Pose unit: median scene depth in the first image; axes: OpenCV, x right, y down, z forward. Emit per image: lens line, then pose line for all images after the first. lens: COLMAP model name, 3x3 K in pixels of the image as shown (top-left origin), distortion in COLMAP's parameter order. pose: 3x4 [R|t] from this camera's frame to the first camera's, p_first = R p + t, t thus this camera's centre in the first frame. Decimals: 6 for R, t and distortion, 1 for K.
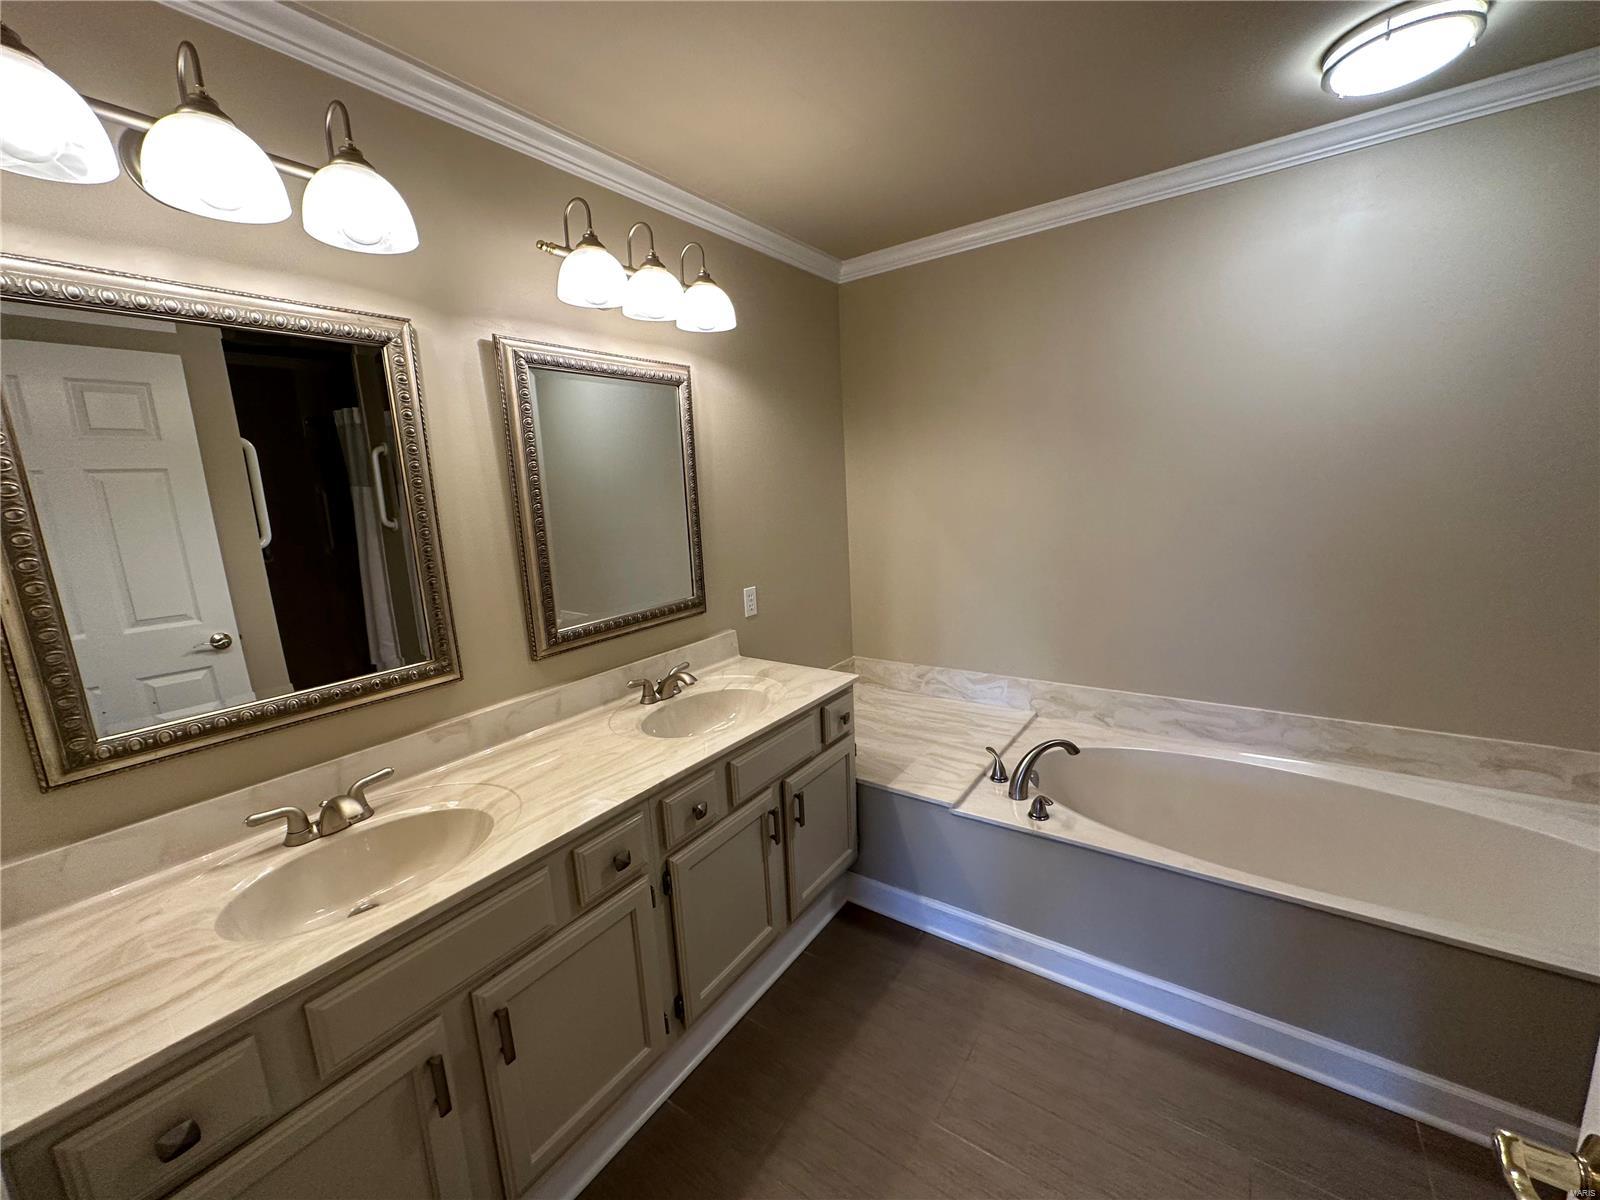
lens RADIAL K [[640.2, 0, 800.0], [0, 640.2, 600.0], [0, 0, 1]] dist [-0.002694, 0.000606]
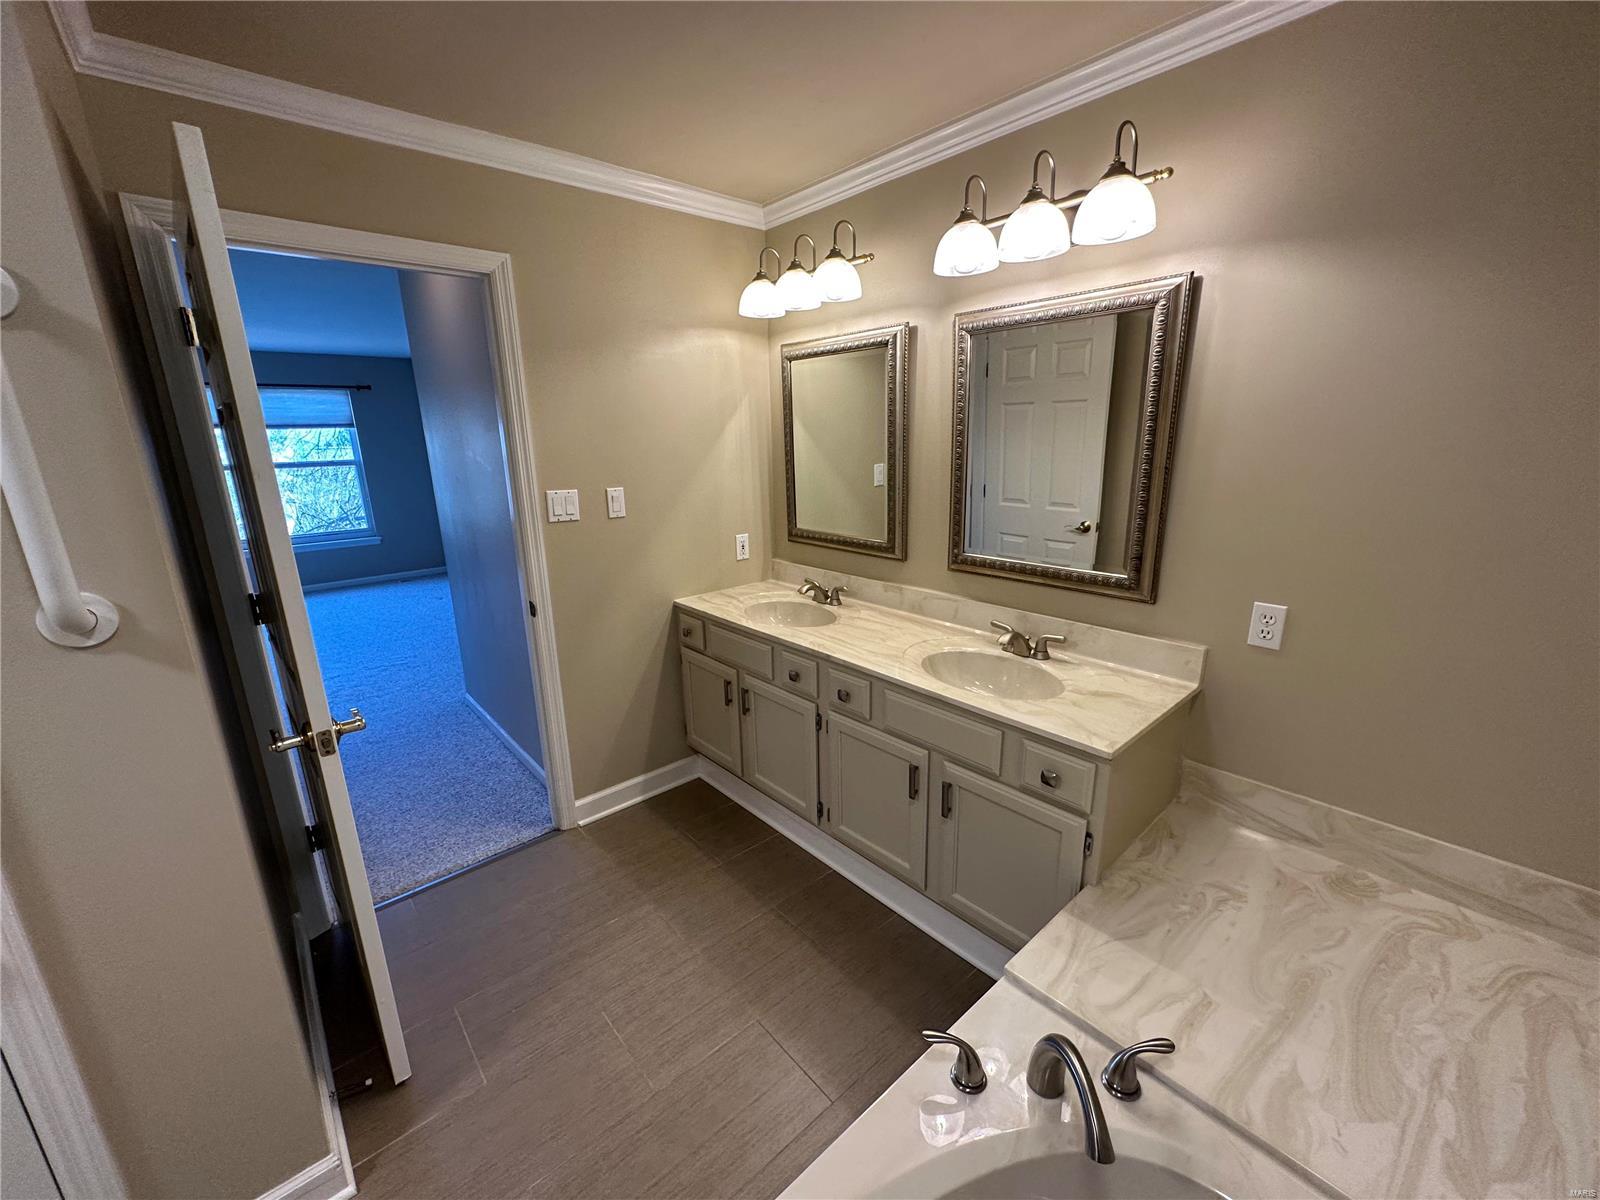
lens RADIAL K [[640.2, 0, 800.0], [0, 640.2, 600.0], [0, 0, 1]] dist [-0.002694, 0.000606]
pose [[-0.238099, 0.297168, -0.924662, 0.683869], [-0.142483, 0.931054, 0.335911, -0.188591], [0.960733, 0.211729, -0.179342, 0.739965]]
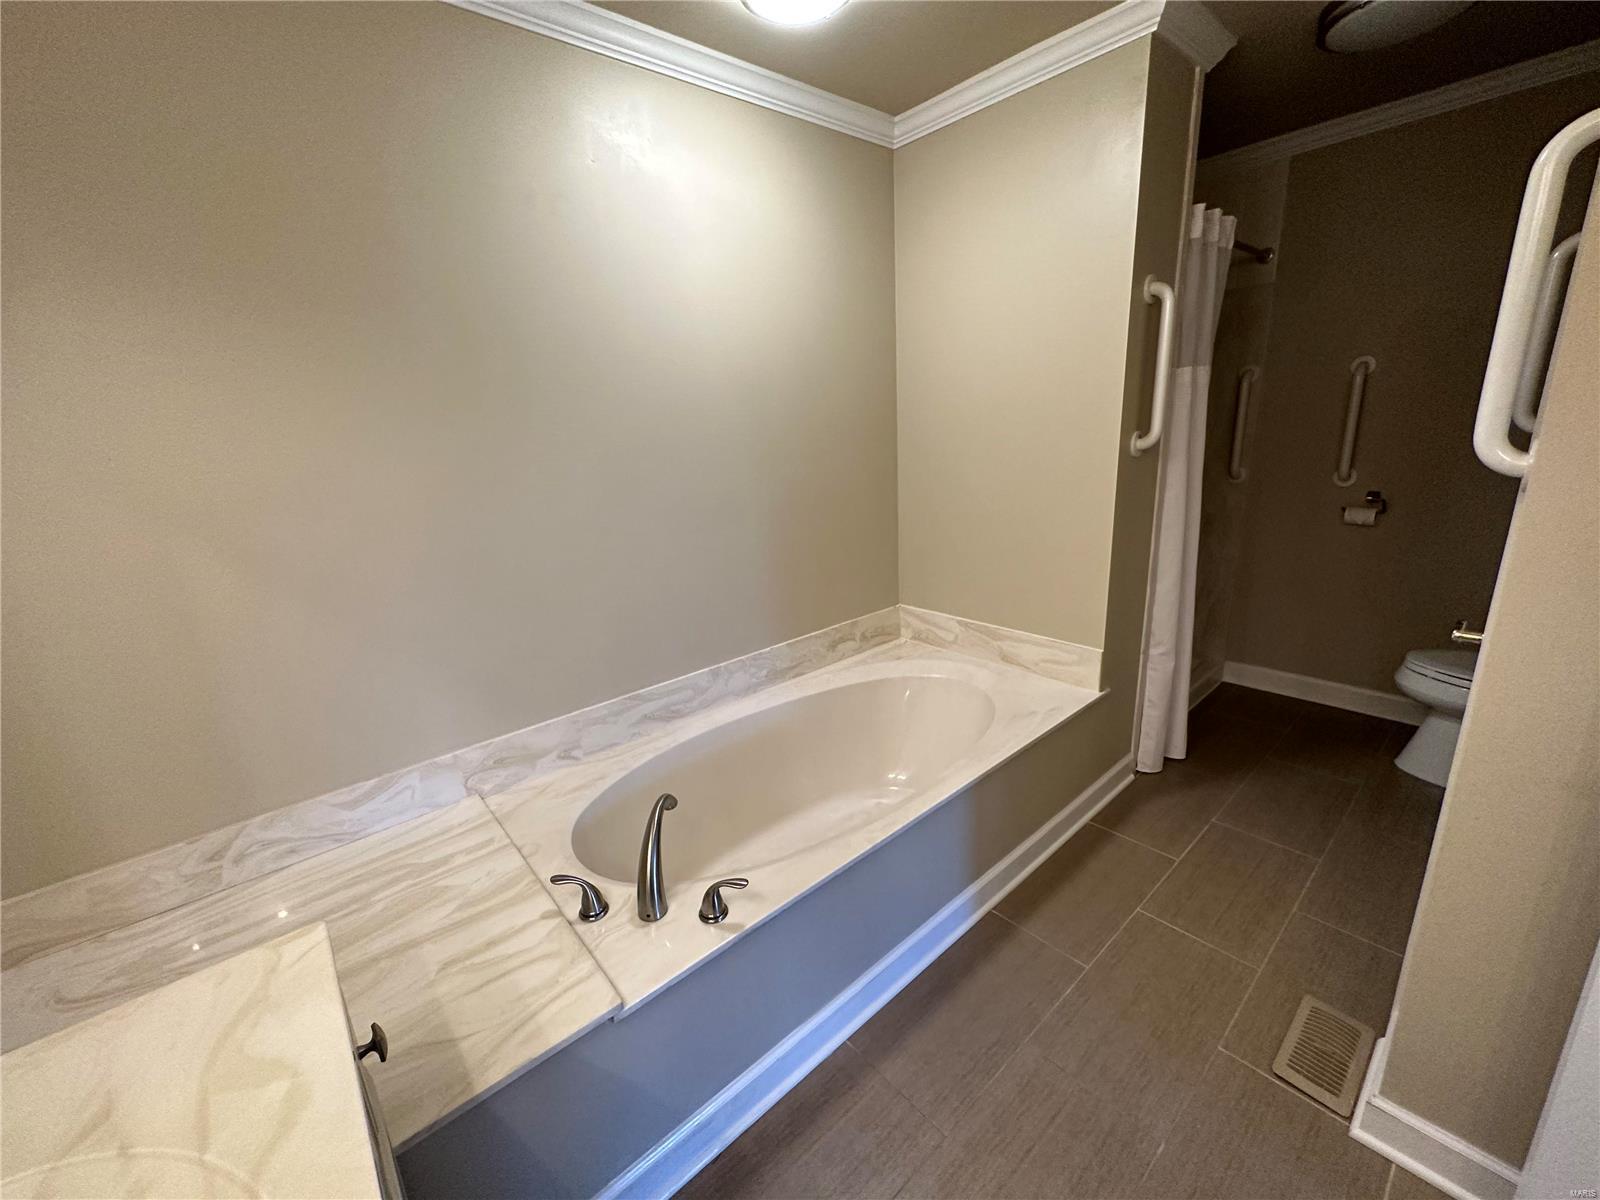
lens RADIAL K [[640.2, 0, 800.0], [0, 640.2, 600.0], [0, 0, 1]] dist [-0.002694, 0.000606]
pose [[0.244773, -0.218441, 0.944653, -0.142436], [0.218688, 0.961623, 0.165700, -0.059579], [-0.944596, 0.166026, 0.283150, 0.570130]]
